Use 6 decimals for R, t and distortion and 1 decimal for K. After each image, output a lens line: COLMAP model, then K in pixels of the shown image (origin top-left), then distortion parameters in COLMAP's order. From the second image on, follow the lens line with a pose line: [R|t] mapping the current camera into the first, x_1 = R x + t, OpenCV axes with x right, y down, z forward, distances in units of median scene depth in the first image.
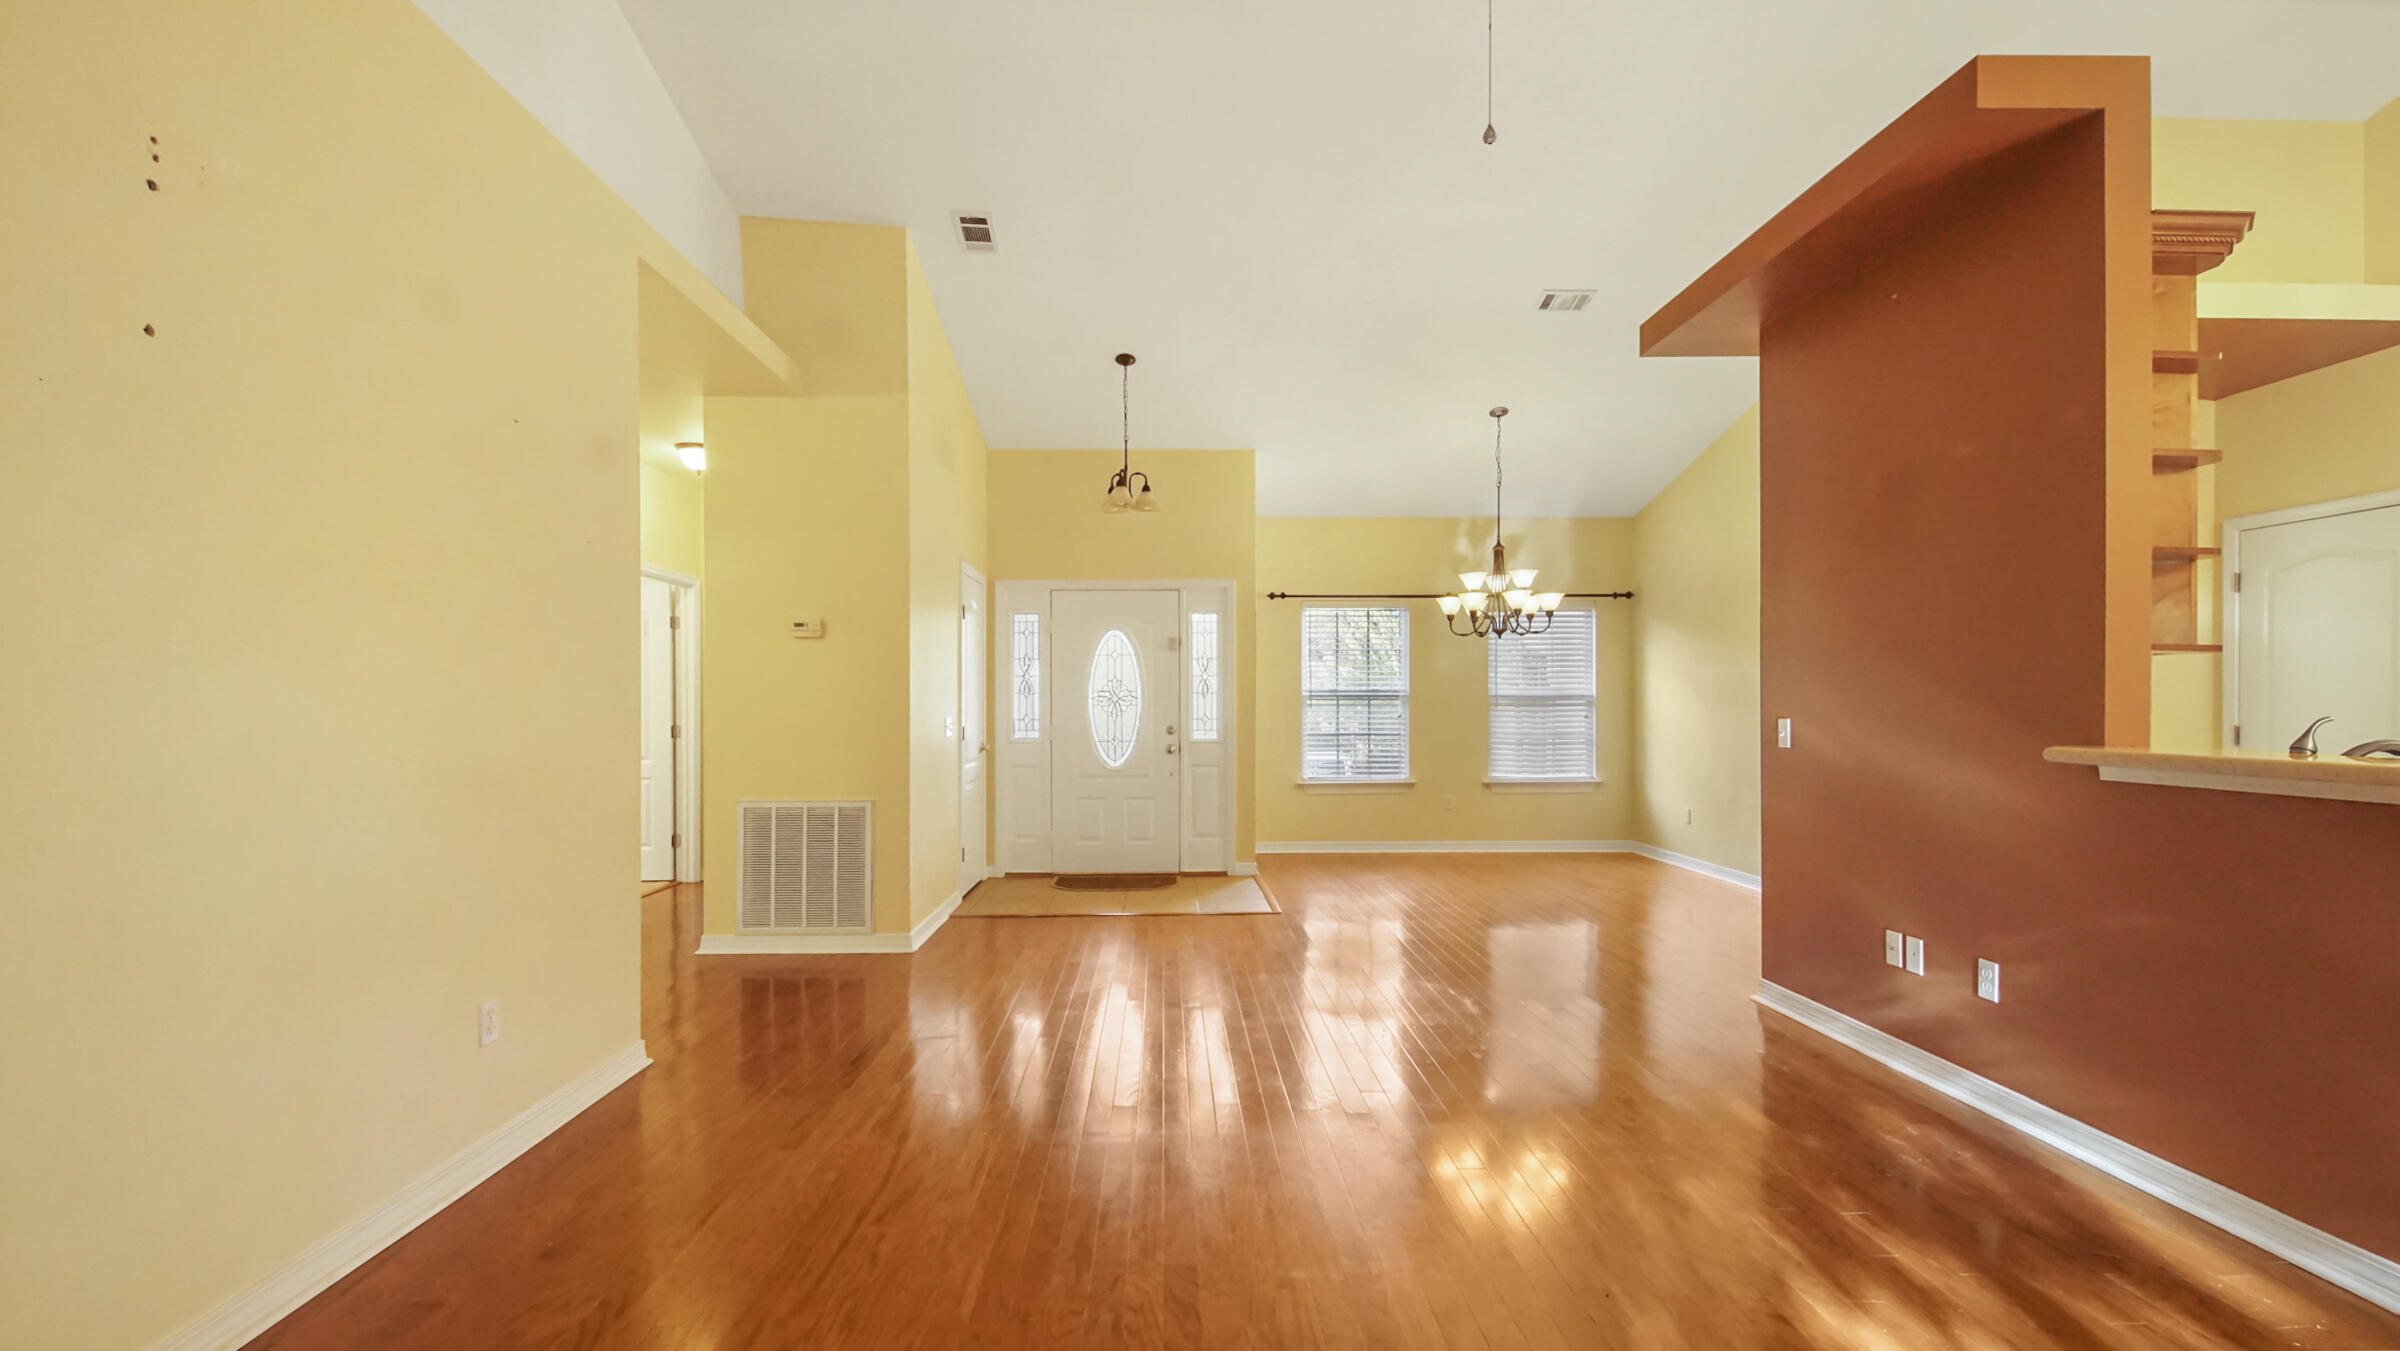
lens RADIAL K [[1035.8, 0, 1201.2], [0, 1035.8, 708.8], [0, 0, 1]] dist [0.000058, -0.000036]
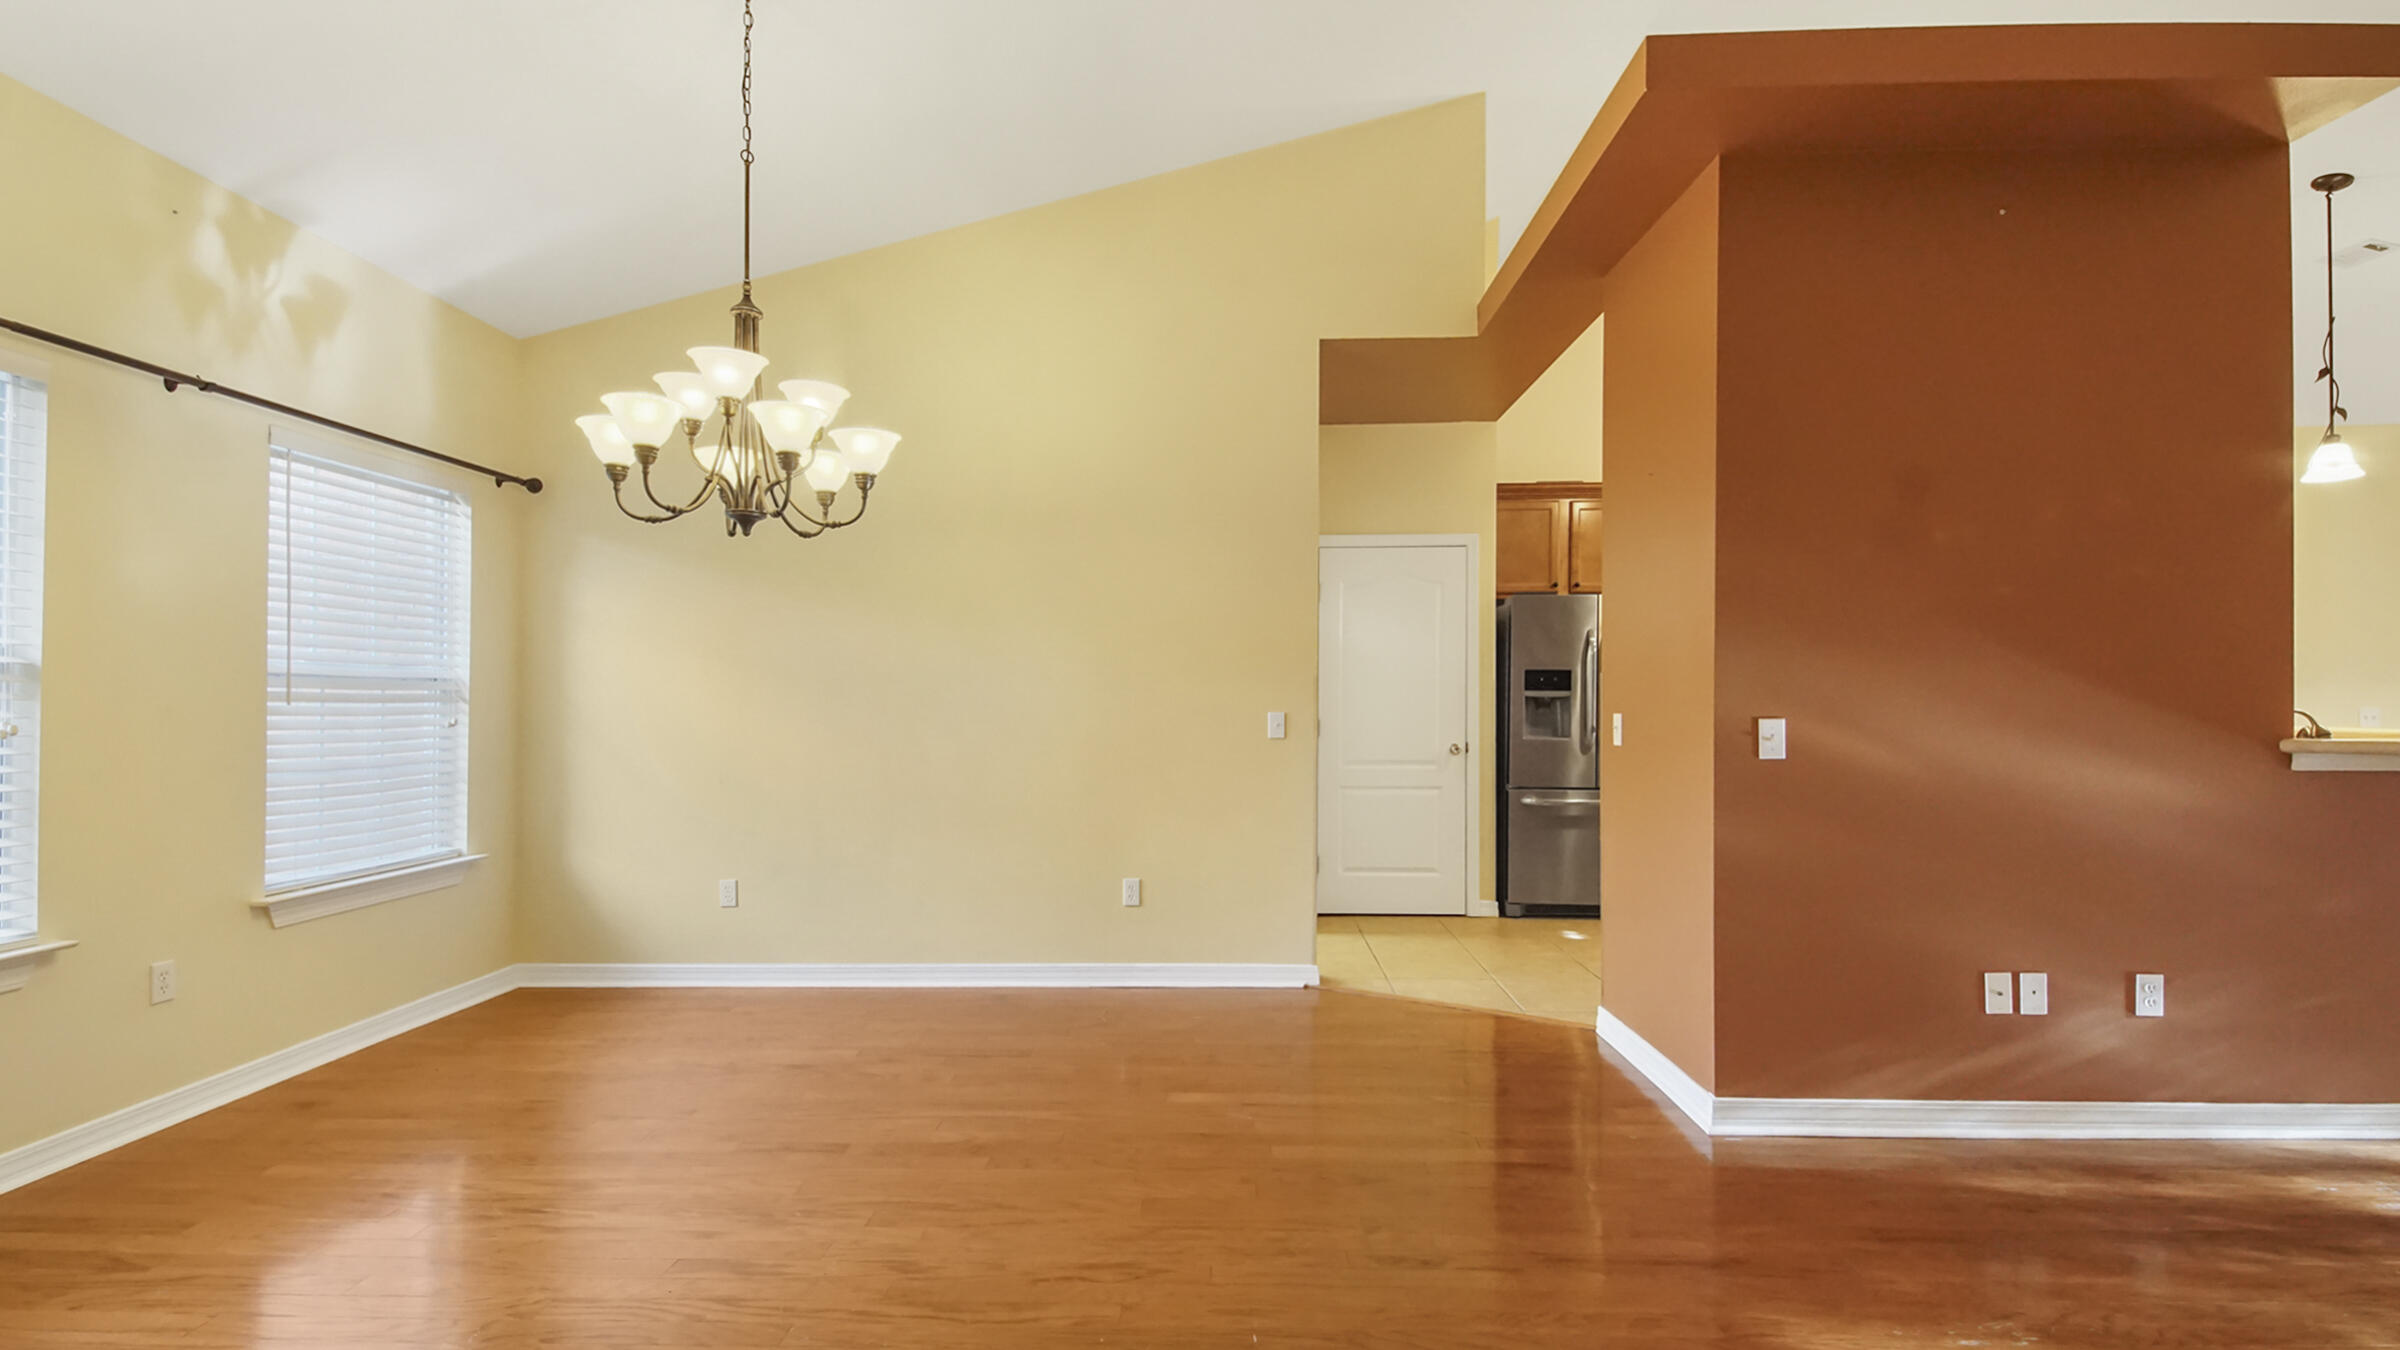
lens RADIAL K [[1080.8, 0, 1187.6], [0, 1080.8, 688.9], [0, 0, 1]] dist [0.000162, -0.000439]
pose [[0.068944, 0.015079, 0.997507, -0.114312], [0.002249, 0.999881, -0.015270, -0.000304], [-0.997618, 0.003296, 0.068902, 0.747757]]
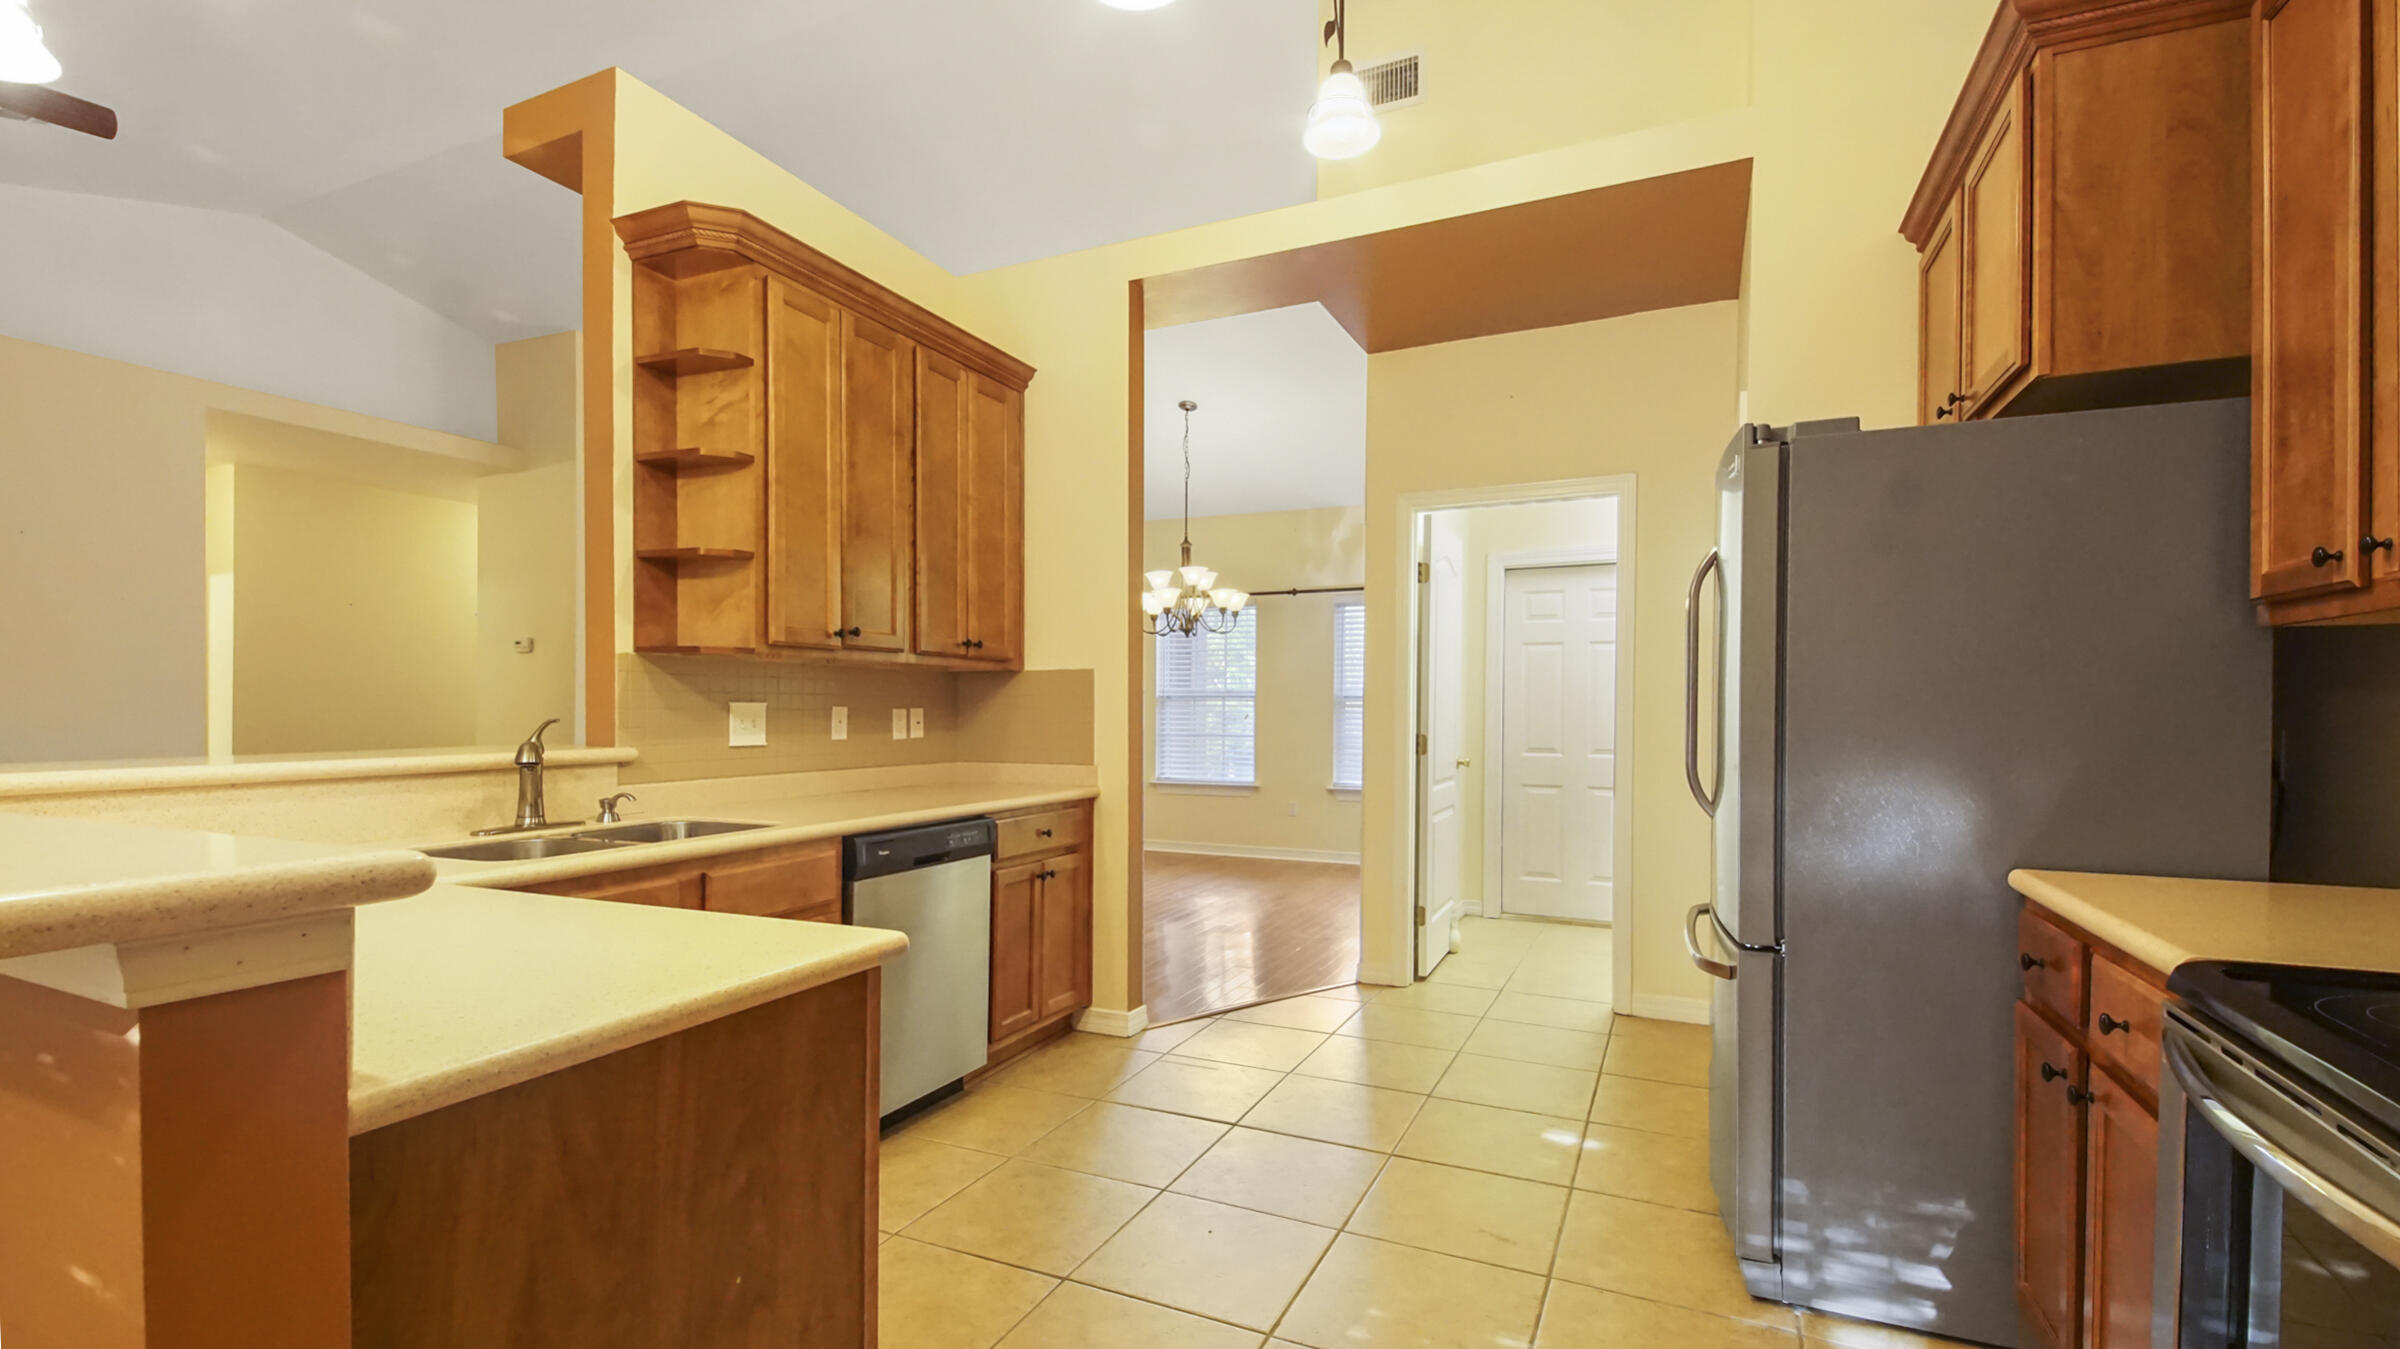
lens RADIAL K [[1035.8, 0, 1201.2], [0, 1035.8, 707.8], [0, 0, 1]] dist [0.000058, -0.000036]
pose [[0.890256, 0.008890, -0.455373, 0.705050], [-0.009195, 0.999957, 0.001545, -0.003257], [0.455367, 0.002812, 0.890299, 0.127611]]
